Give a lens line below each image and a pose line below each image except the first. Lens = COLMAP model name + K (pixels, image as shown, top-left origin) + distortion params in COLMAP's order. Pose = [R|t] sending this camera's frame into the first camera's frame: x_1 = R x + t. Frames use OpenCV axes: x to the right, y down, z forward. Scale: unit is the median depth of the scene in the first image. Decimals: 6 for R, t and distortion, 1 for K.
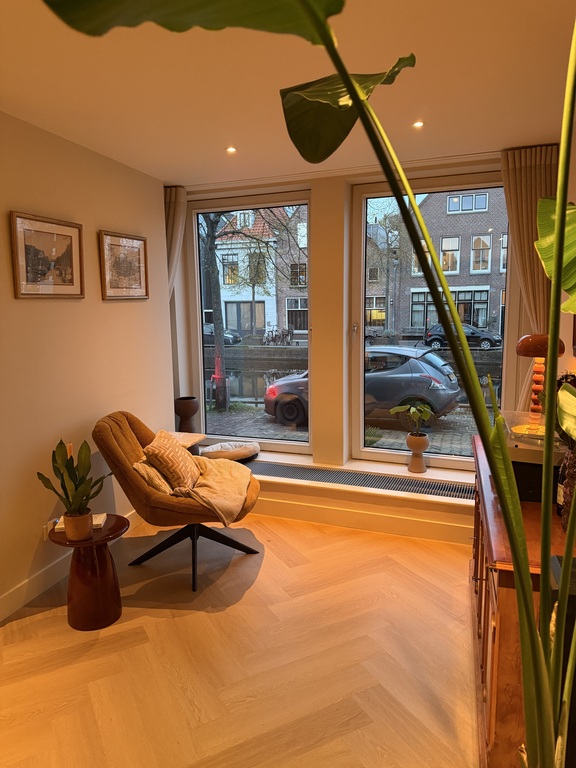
lens RADIAL K [[539.6, 0, 288.5], [0, 539.6, 383.9], [0, 0, 1]] dist [0.017538, -0.032089]
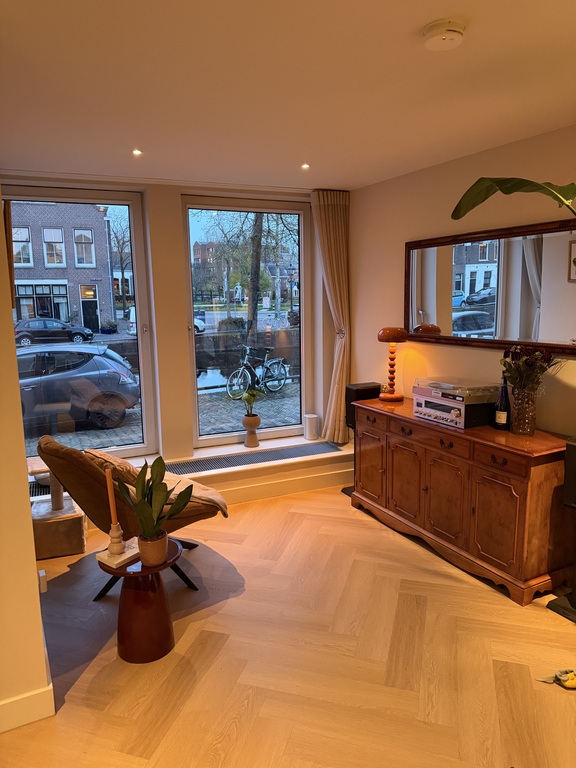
lens RADIAL K [[539.6, 0, 287.3], [0, 539.6, 382.9], [0, 0, 1]] dist [0.017538, -0.032089]
pose [[0.705805, -0.112600, 0.699400, -0.202495], [0.105237, 0.992998, 0.053667, -0.012394], [-0.700545, 0.035725, 0.712713, 0.037914]]
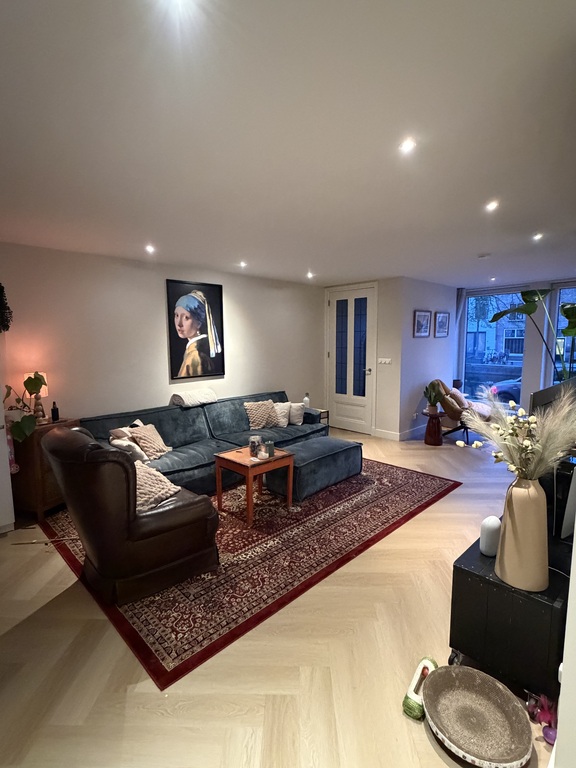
lens RADIAL K [[376.4, 0, 285.5], [0, 376.4, 387.6], [0, 0, 1]] dist [0.005546, 0.000182]
pose [[0.866759, 0.065256, -0.494440, -0.014379], [-0.067456, 0.997632, 0.013416, 0.038127], [0.494144, 0.021725, 0.869108, -0.318957]]
